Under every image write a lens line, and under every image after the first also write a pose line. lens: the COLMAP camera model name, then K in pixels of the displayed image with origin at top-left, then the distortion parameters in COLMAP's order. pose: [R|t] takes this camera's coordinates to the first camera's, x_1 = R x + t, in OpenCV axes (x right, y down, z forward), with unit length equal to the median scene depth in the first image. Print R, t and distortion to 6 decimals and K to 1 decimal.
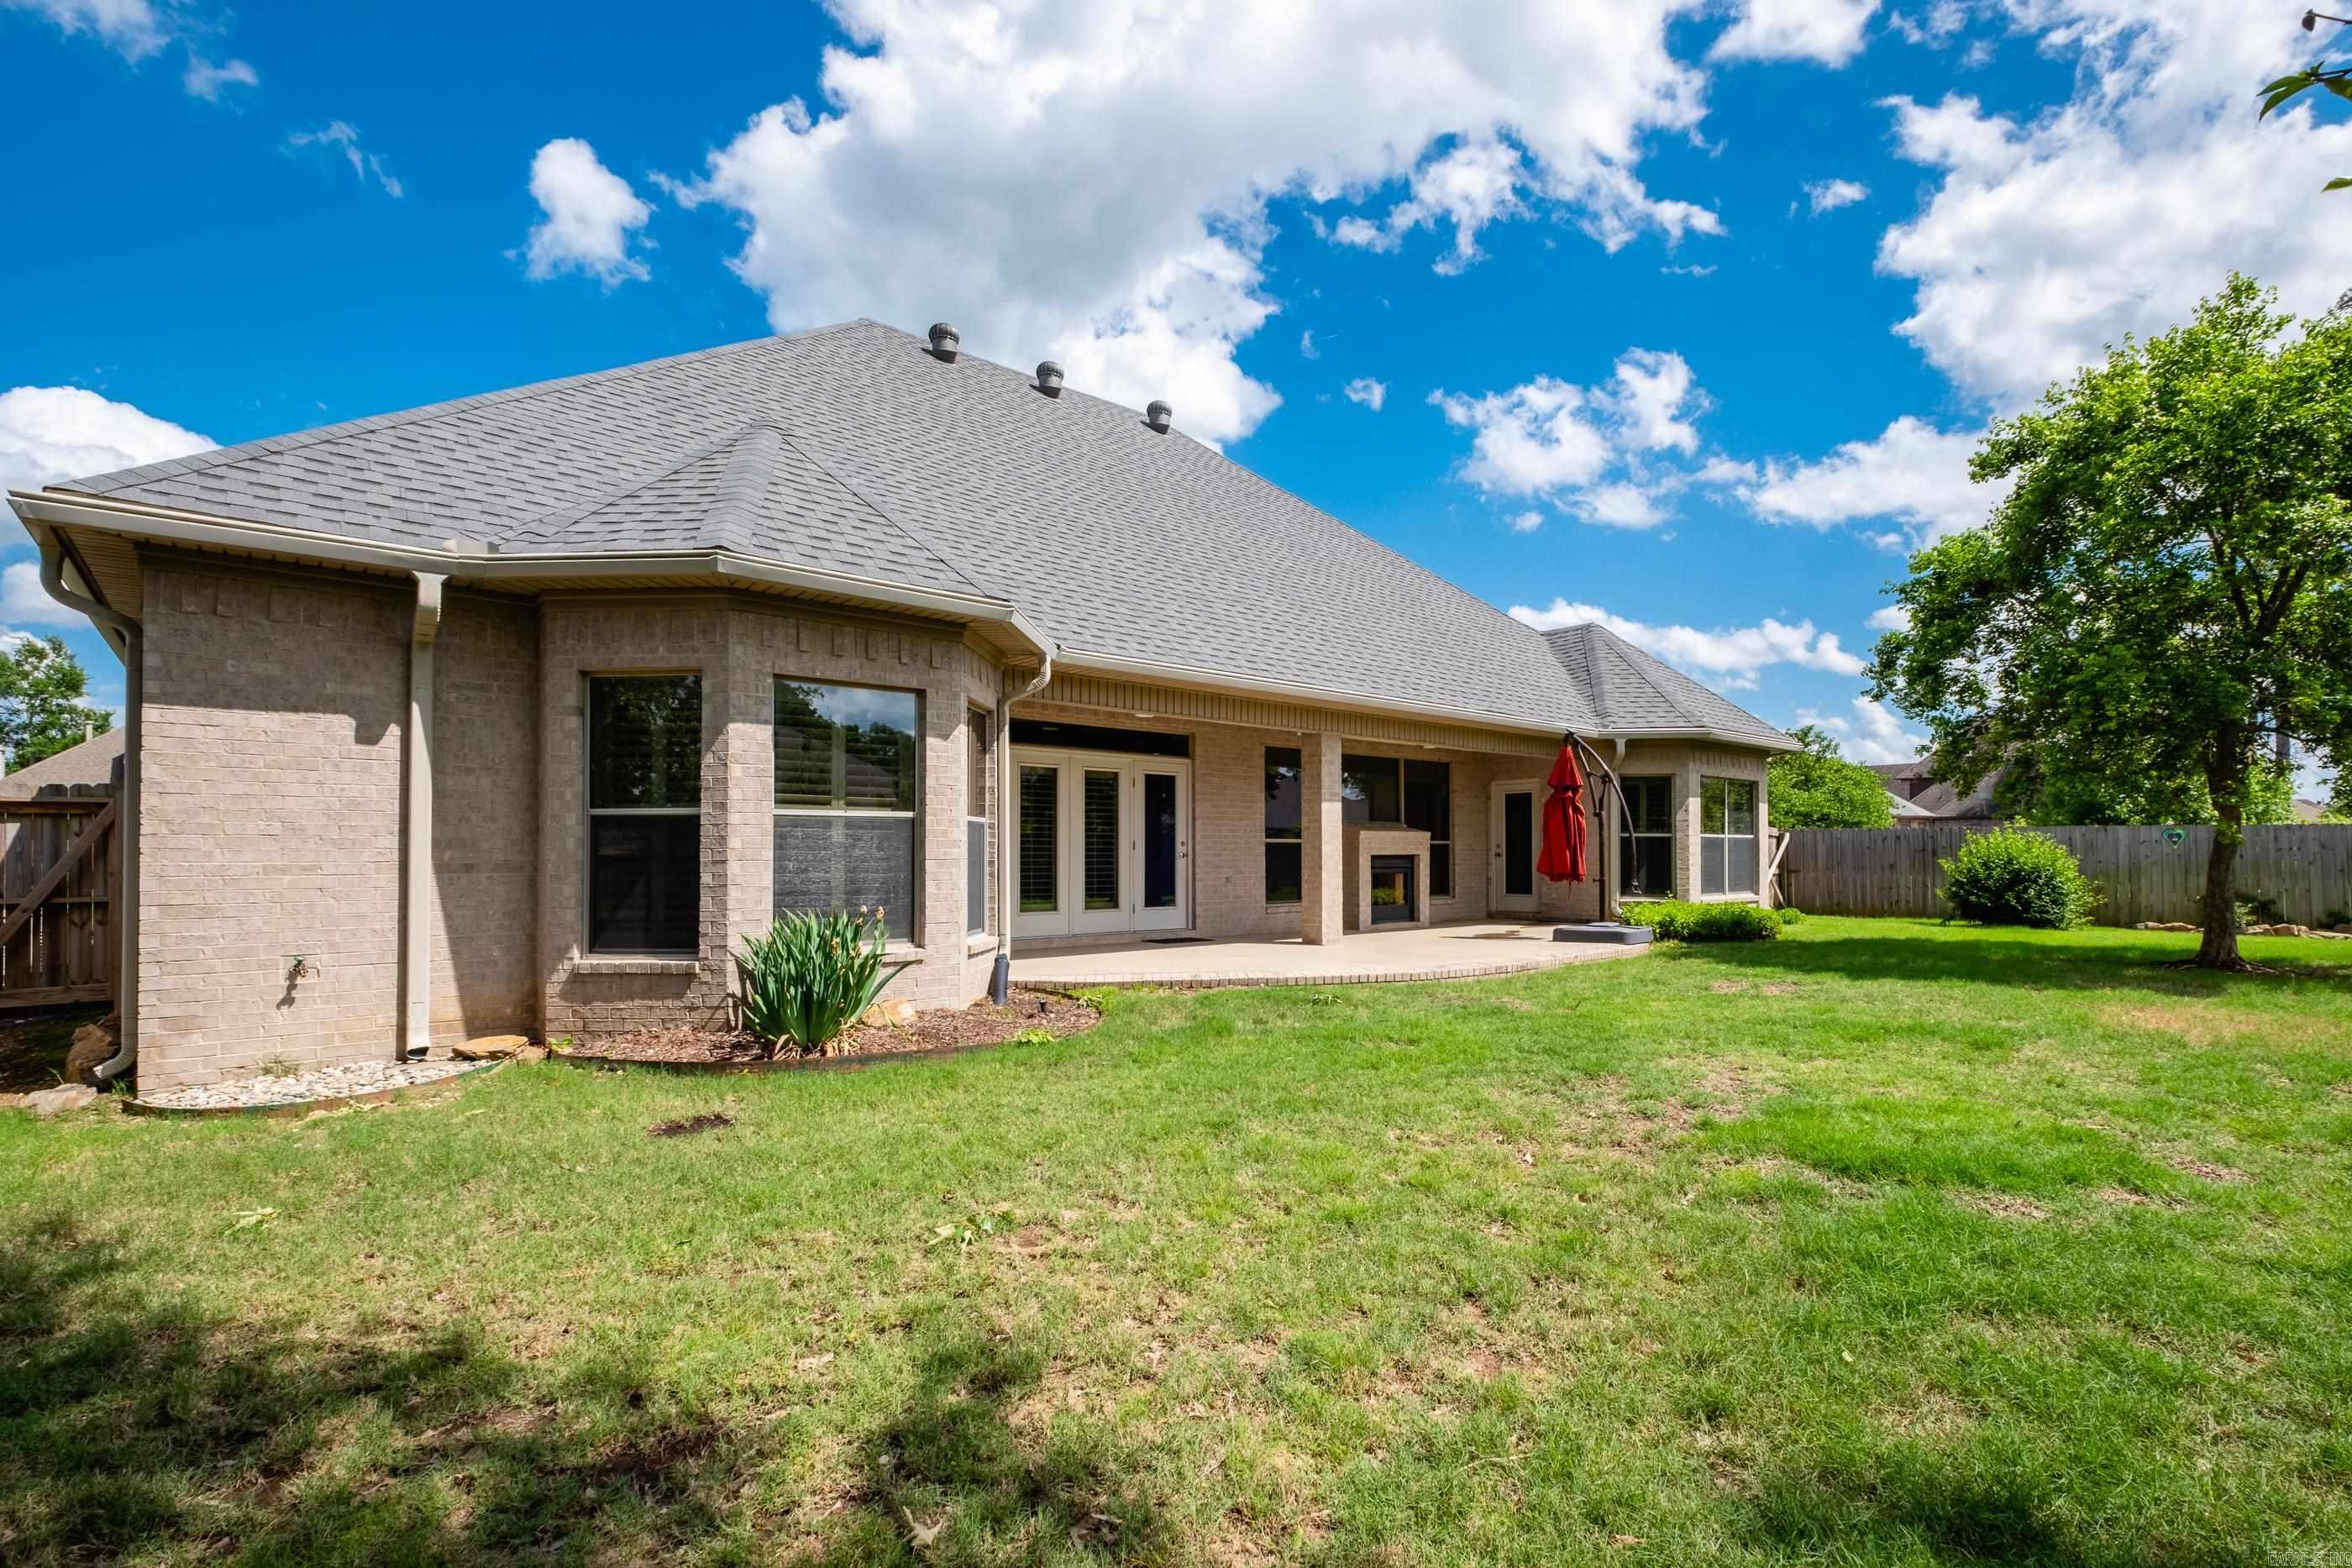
lens RADIAL K [[996.3, 0, 1156.3], [0, 996.3, 824.0], [0, 0, 1]] dist [0.000680, -0.000062]
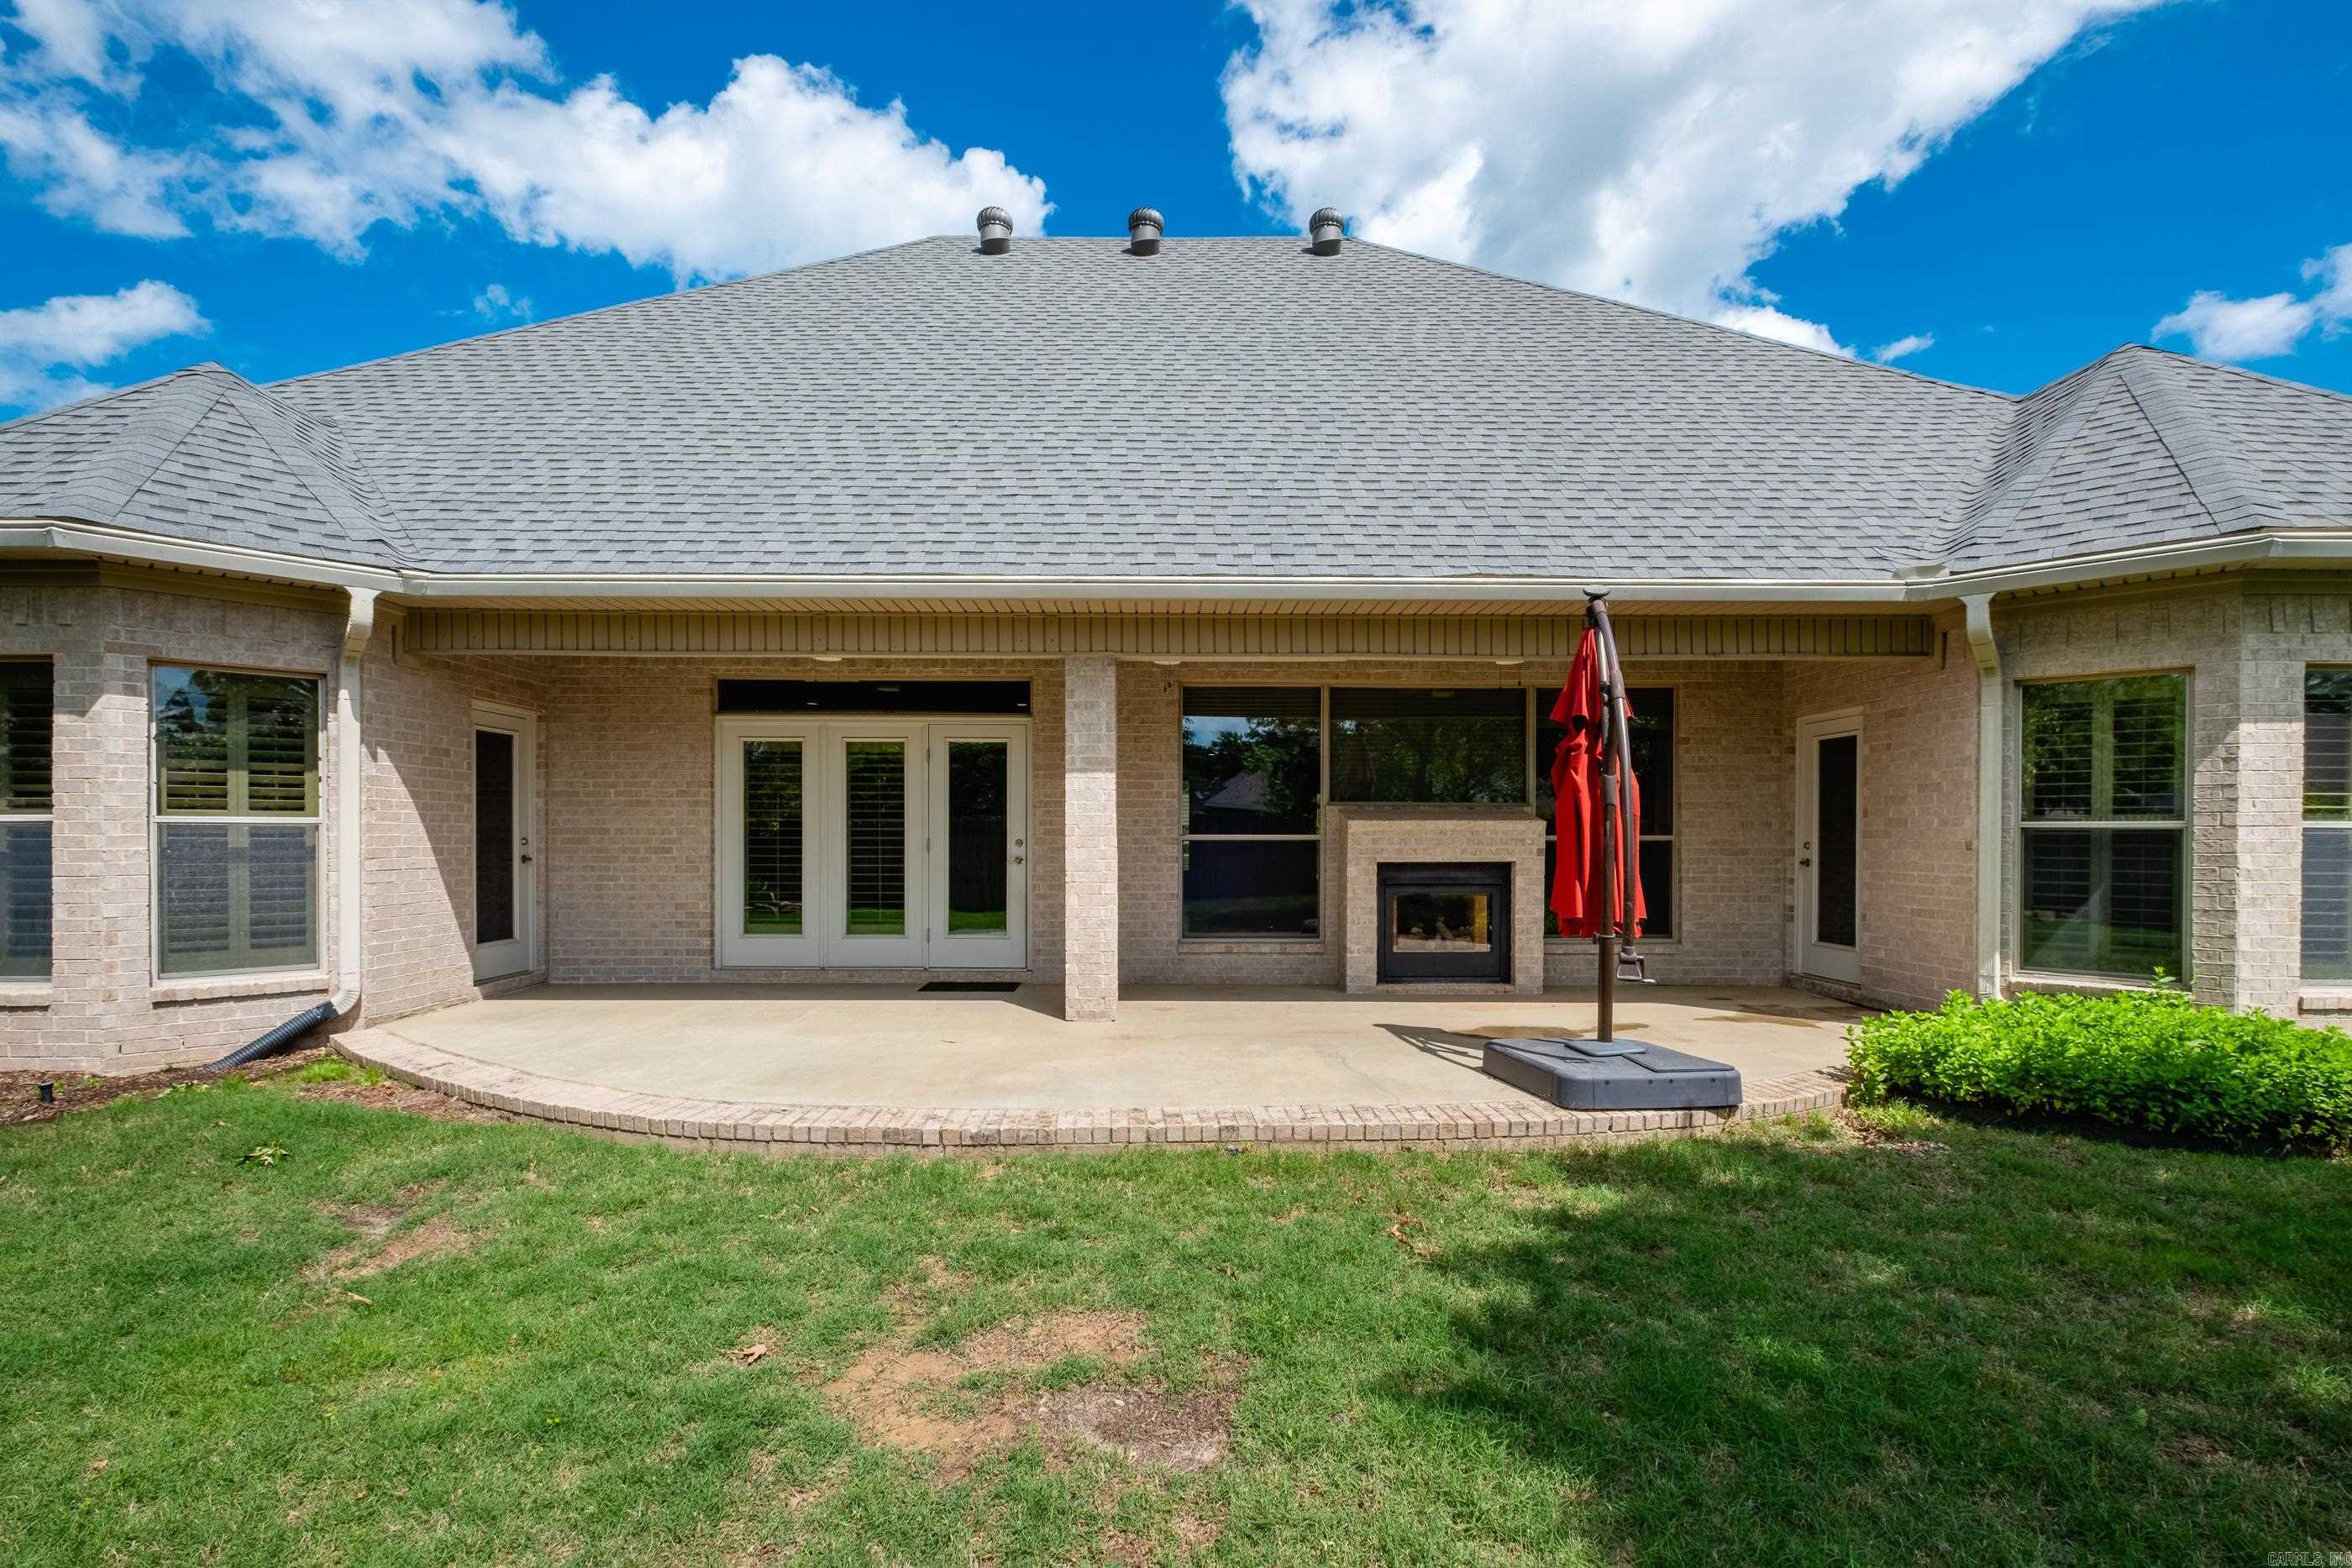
lens RADIAL K [[1093.1, 0, 1184.2], [0, 1093.1, 832.4], [0, 0, 1]] dist [-0.000191, 0.000008]
pose [[0.778557, -0.006114, -0.627544, 0.580708], [0.012610, 0.999903, 0.005902, 0.009878], [0.627447, -0.012508, 0.778559, 0.492291]]
